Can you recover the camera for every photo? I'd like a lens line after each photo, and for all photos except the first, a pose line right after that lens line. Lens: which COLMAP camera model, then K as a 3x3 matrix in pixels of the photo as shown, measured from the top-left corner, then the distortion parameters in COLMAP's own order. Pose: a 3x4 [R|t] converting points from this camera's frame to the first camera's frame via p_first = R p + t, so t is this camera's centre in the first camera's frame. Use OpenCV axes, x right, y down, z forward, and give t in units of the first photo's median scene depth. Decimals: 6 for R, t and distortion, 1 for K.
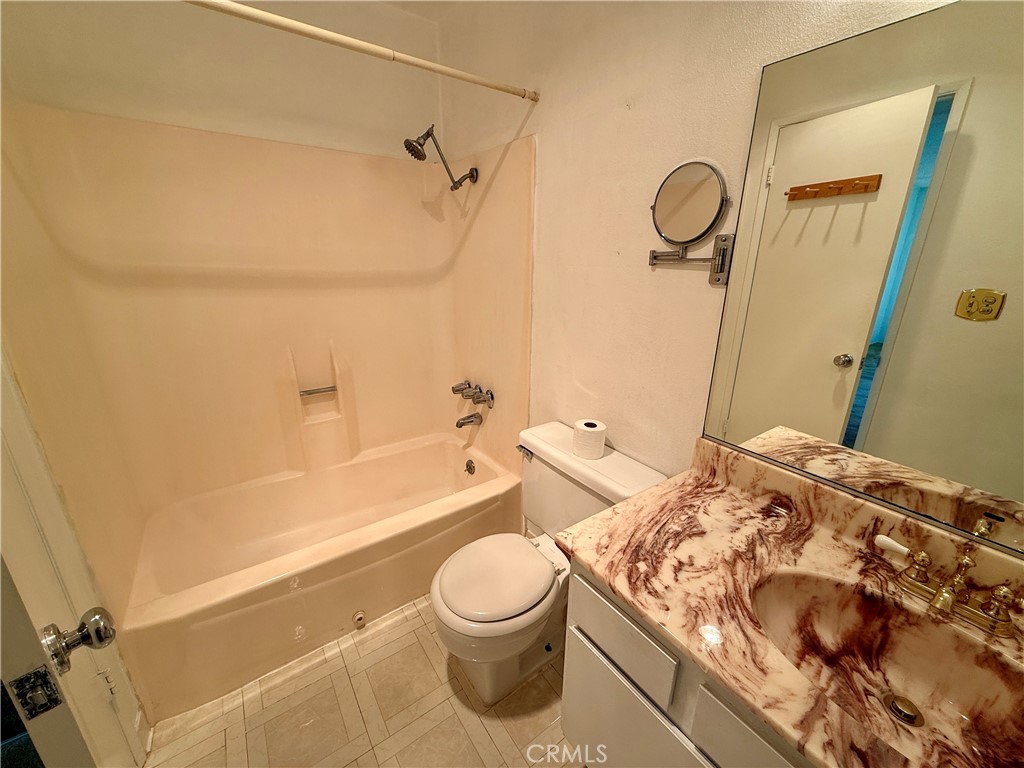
lens RADIAL K [[407.4, 0, 510.8], [0, 407.4, 383.2], [0, 0, 1]] dist [-0.000624, 0.000036]
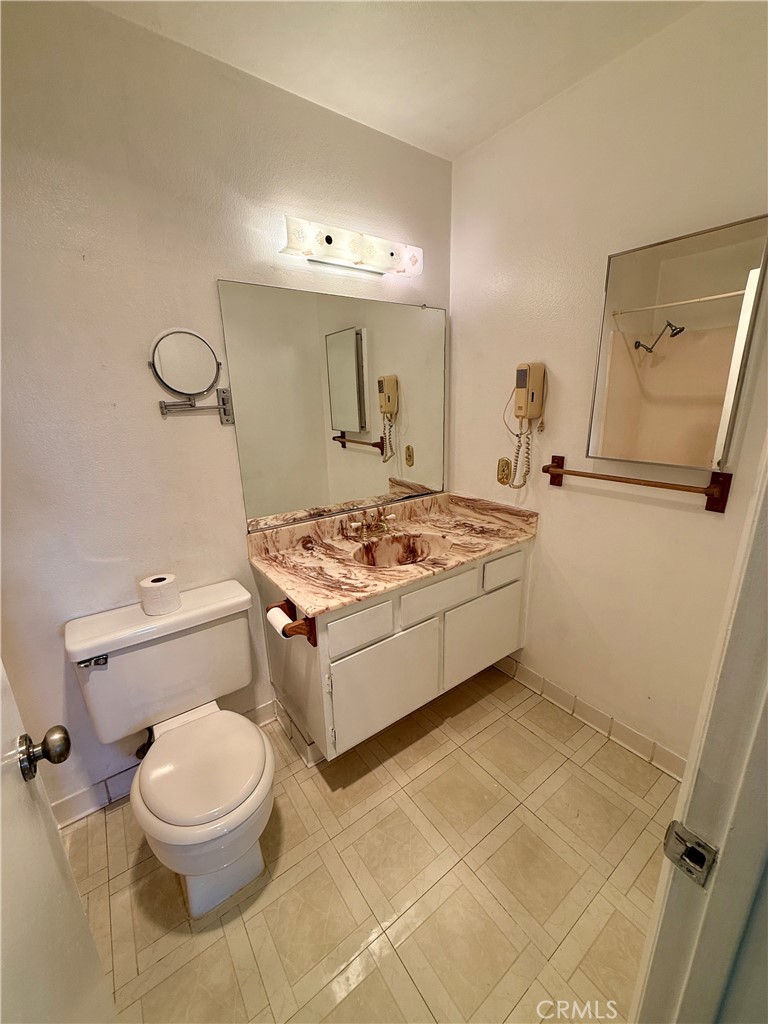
lens RADIAL K [[407.4, 0, 384.0], [0, 407.4, 512.0], [0, 0, 1]] dist [-0.000624, 0.000036]
pose [[-0.011293, -0.285770, 0.958232, -1.000516], [0.327277, 0.904455, 0.273589, -0.193736], [-0.944861, 0.316697, 0.083312, 0.523210]]
